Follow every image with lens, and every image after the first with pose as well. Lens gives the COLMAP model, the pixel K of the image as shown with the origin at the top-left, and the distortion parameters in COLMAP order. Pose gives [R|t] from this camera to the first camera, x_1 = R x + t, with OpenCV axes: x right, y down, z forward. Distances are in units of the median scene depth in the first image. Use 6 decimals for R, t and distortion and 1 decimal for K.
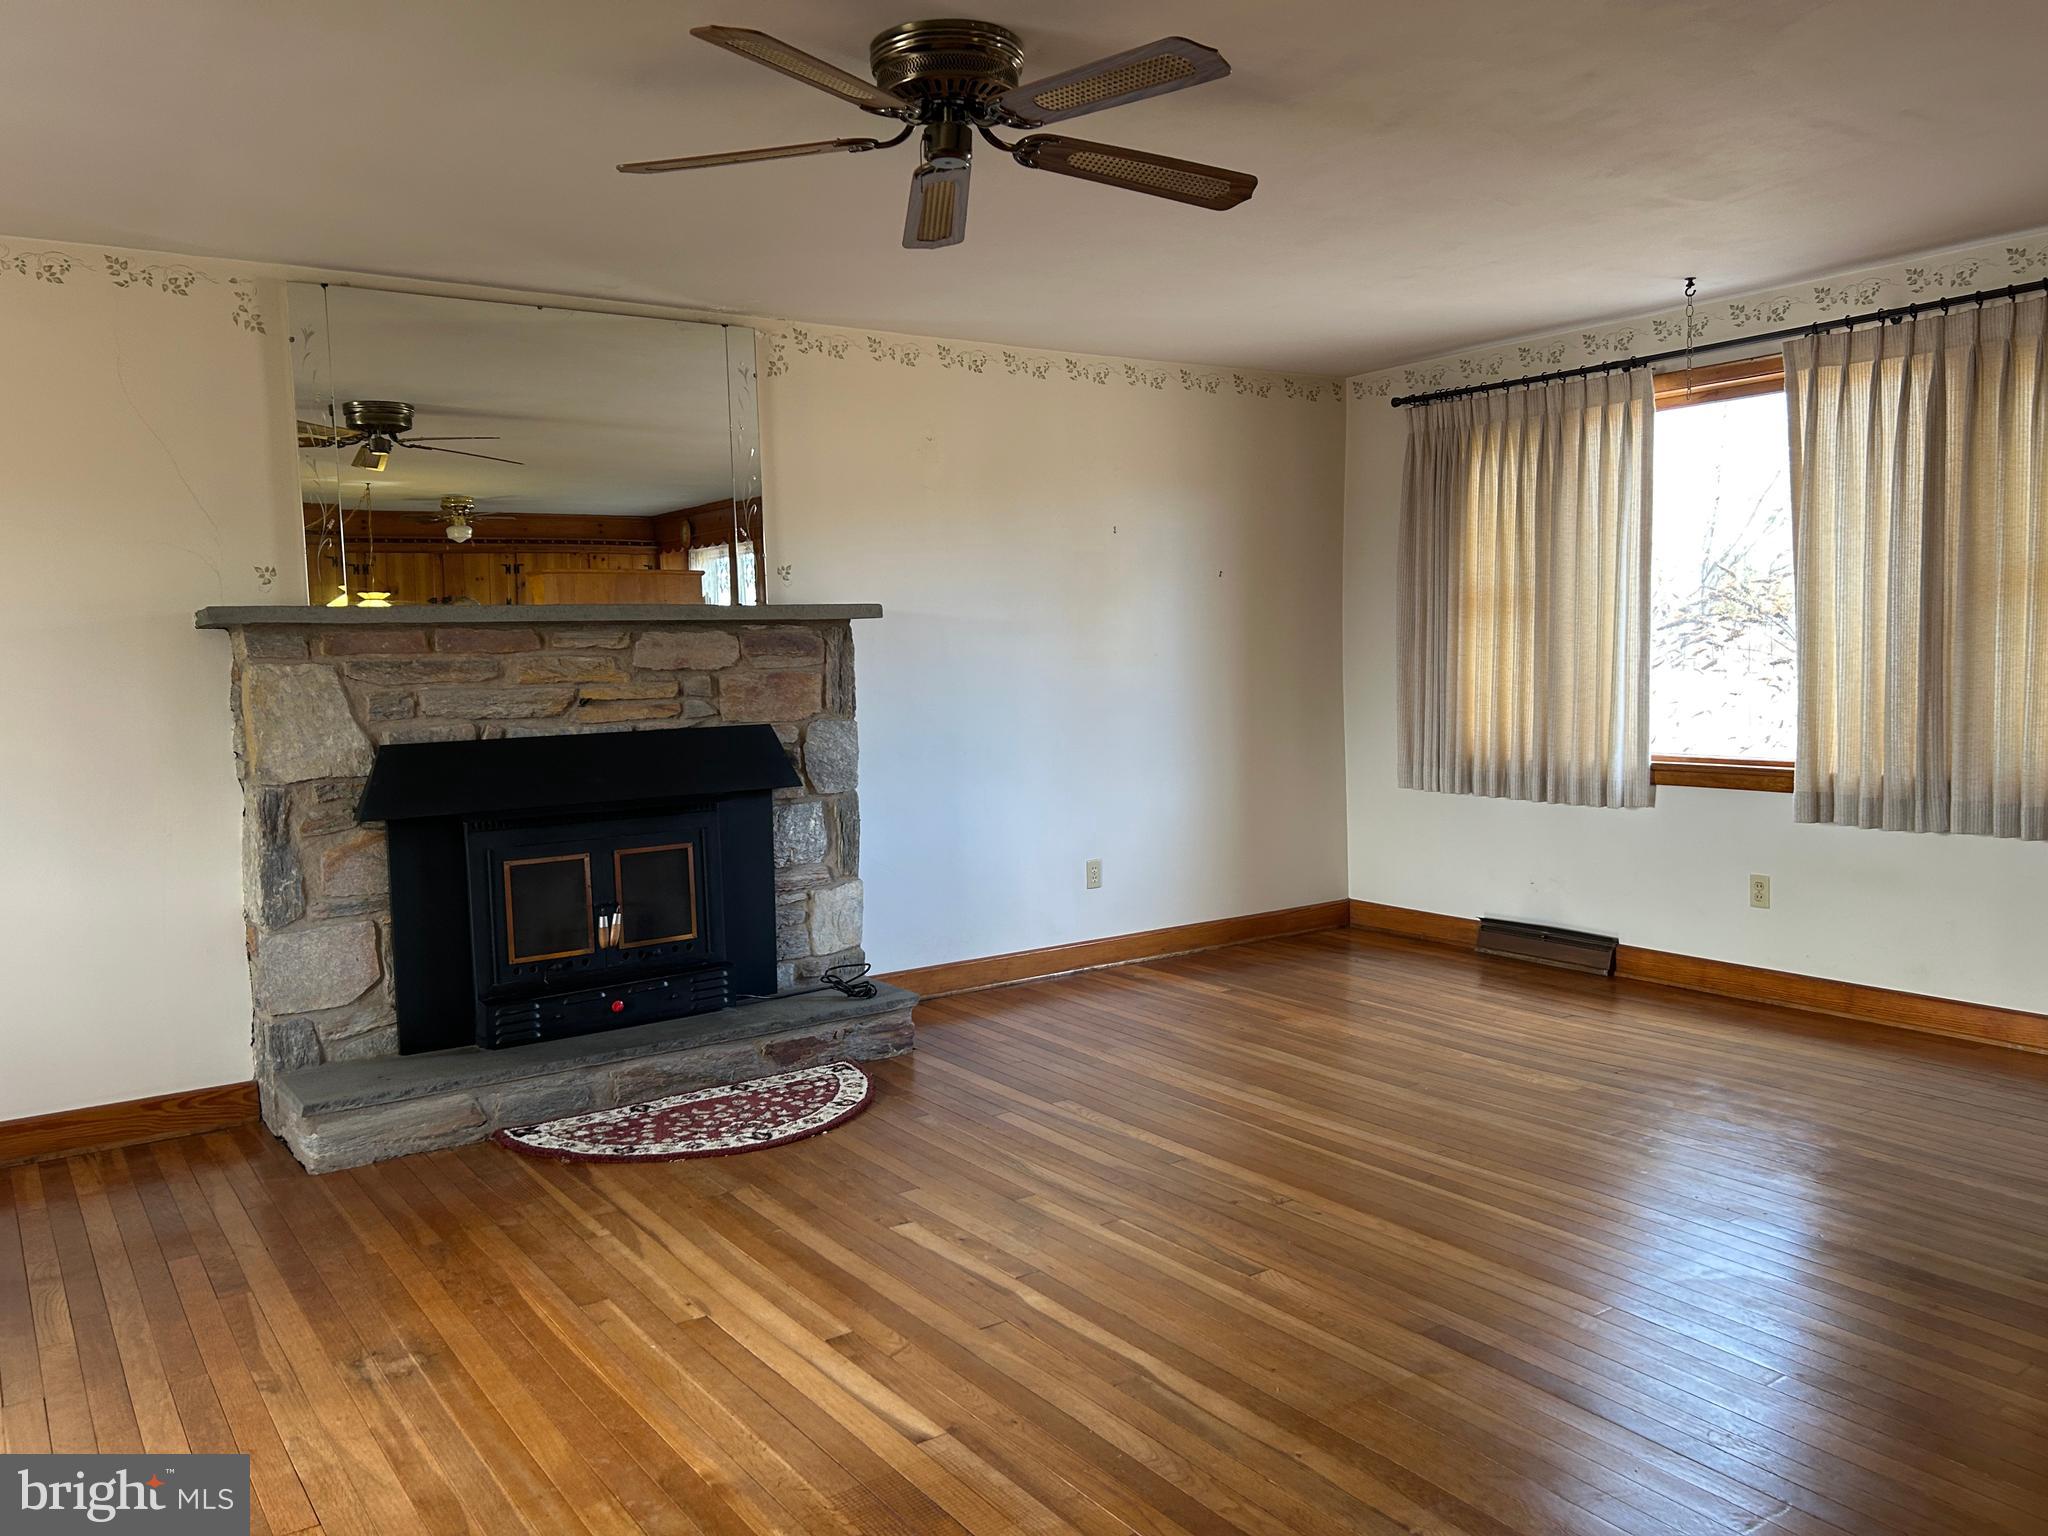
lens RADIAL K [[1545.1, 0, 1024.5], [0, 1545.1, 768.3], [0, 0, 1]] dist [0.062728, -0.067974]
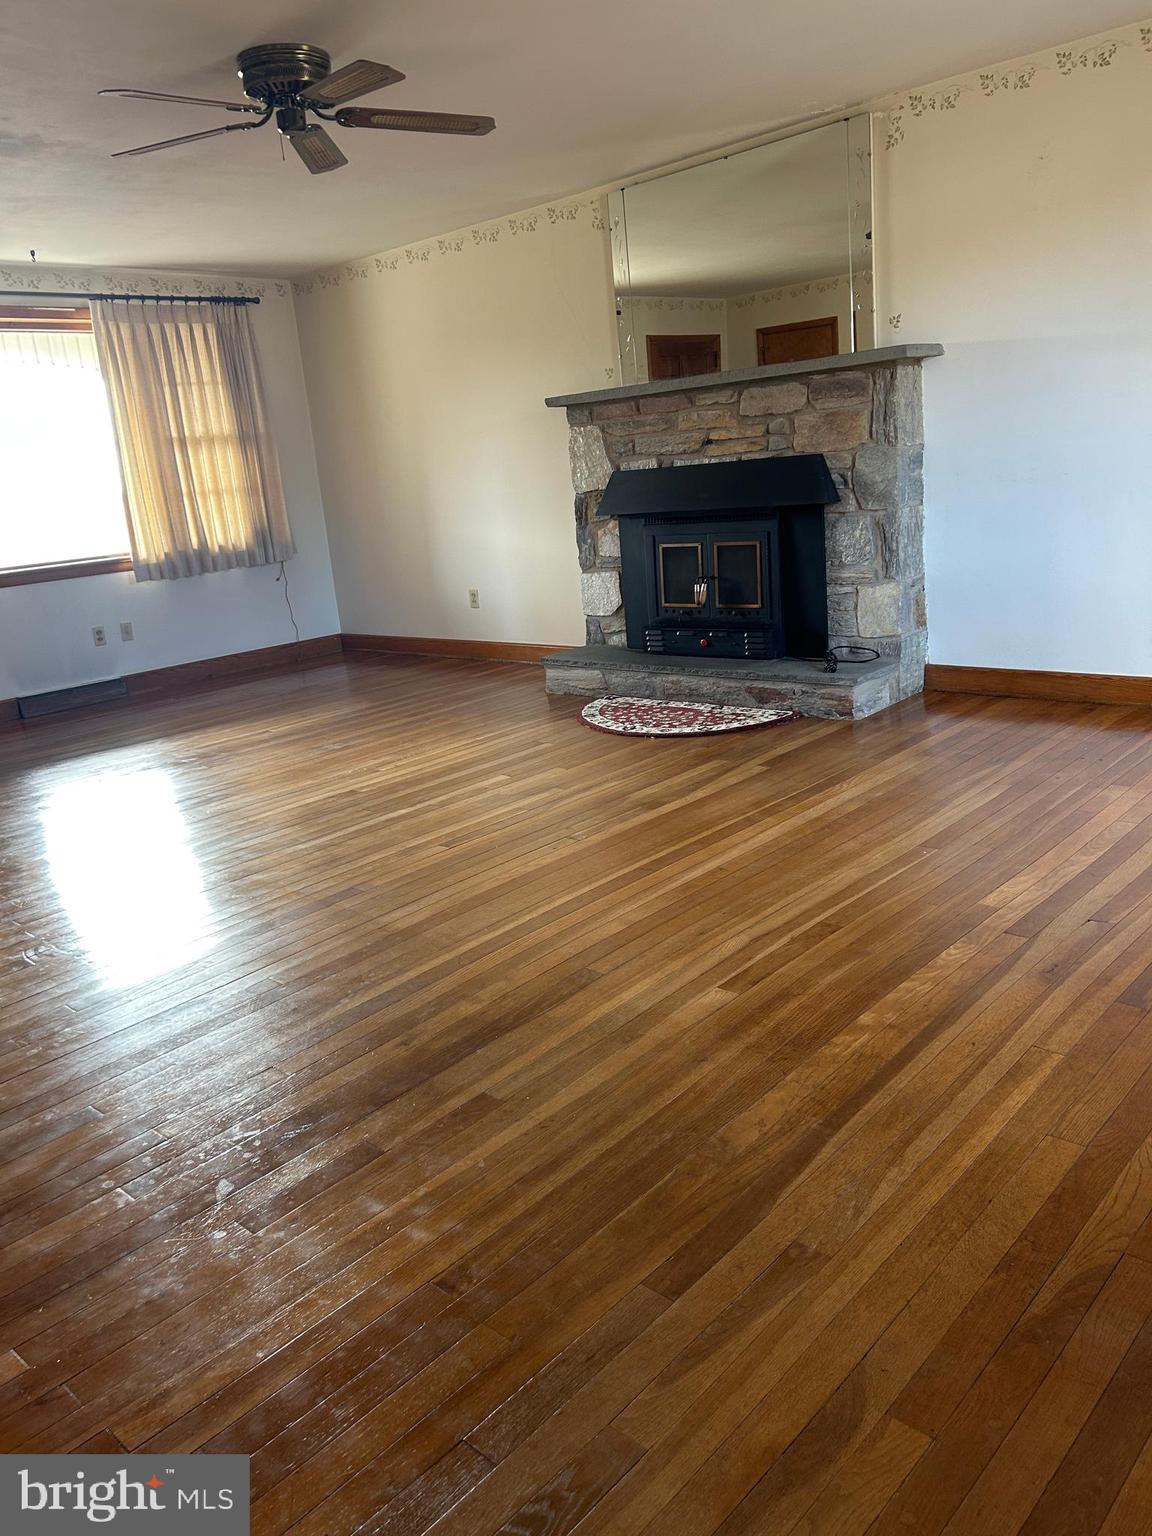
lens RADIAL K [[1158.8, 0, 562.3], [0, 1158.8, 758.3], [0, 0, 1]] dist [0.062728, -0.067974]
pose [[0.204440, 0.248602, -0.946785, 0.847487], [0.006095, 0.966871, 0.255192, -0.034772], [0.978860, -0.057942, 0.196152, 0.615459]]
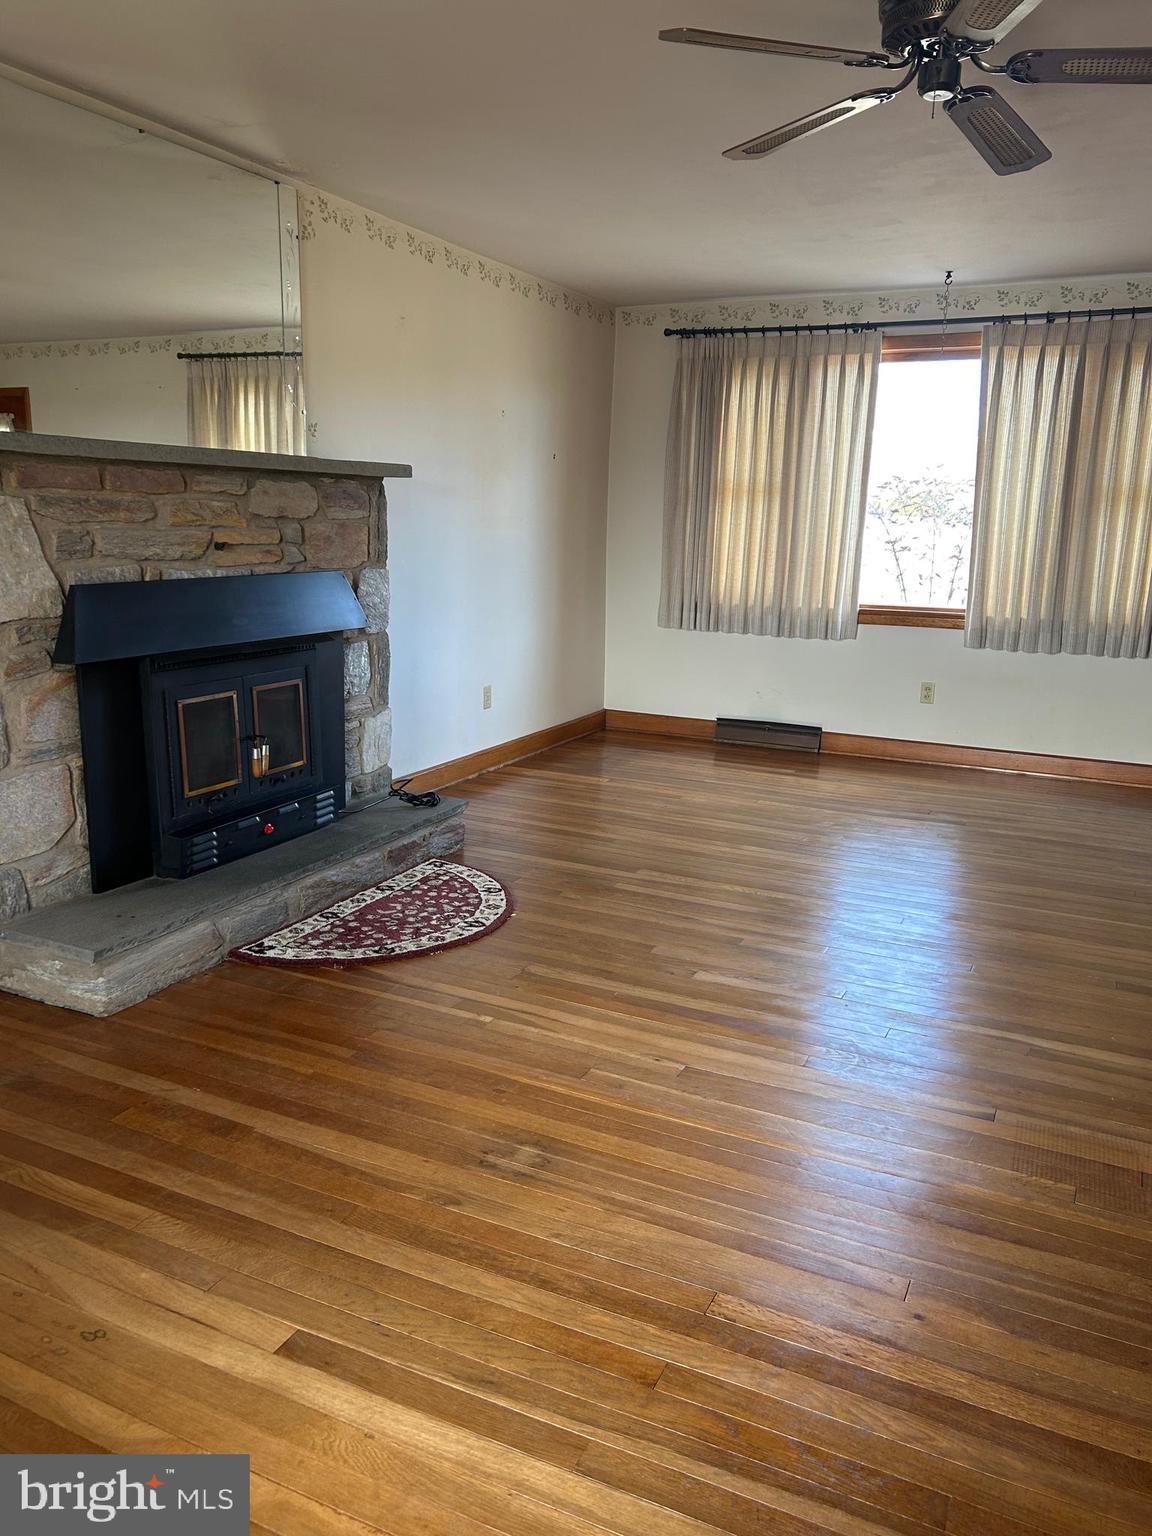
lens RADIAL K [[1158.8, 0, 577.2], [0, 1158.8, 769.7], [0, 0, 1]] dist [0.062728, -0.067974]
pose [[0.870037, -0.063011, 0.488944, -0.467266], [-0.004440, 0.990756, 0.135581, -0.000888], [-0.492967, -0.120131, 0.861715, 0.186688]]
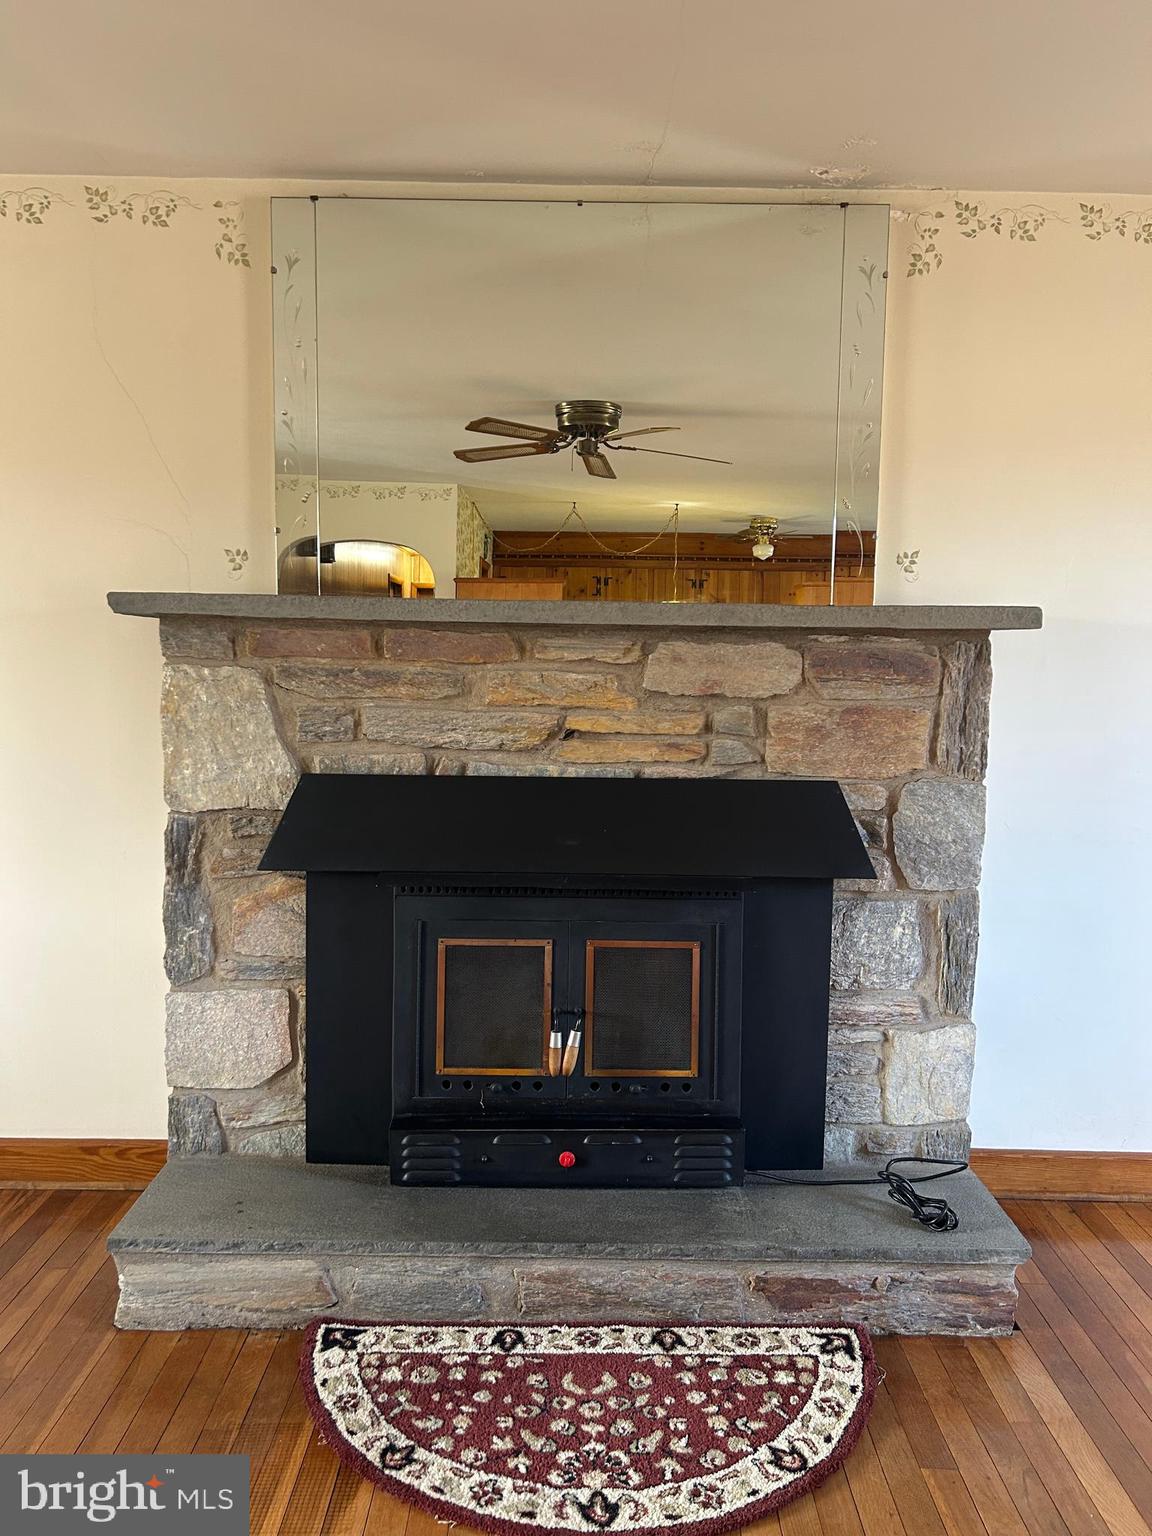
lens RADIAL K [[1158.8, 0, 586.7], [0, 1158.8, 763.4], [0, 0, 1]] dist [0.062728, -0.067974]
pose [[0.823847, 0.090943, -0.559469, 0.031740], [-0.082512, 0.995772, 0.040361, -0.051556], [0.560775, 0.012912, 0.827868, 0.550112]]
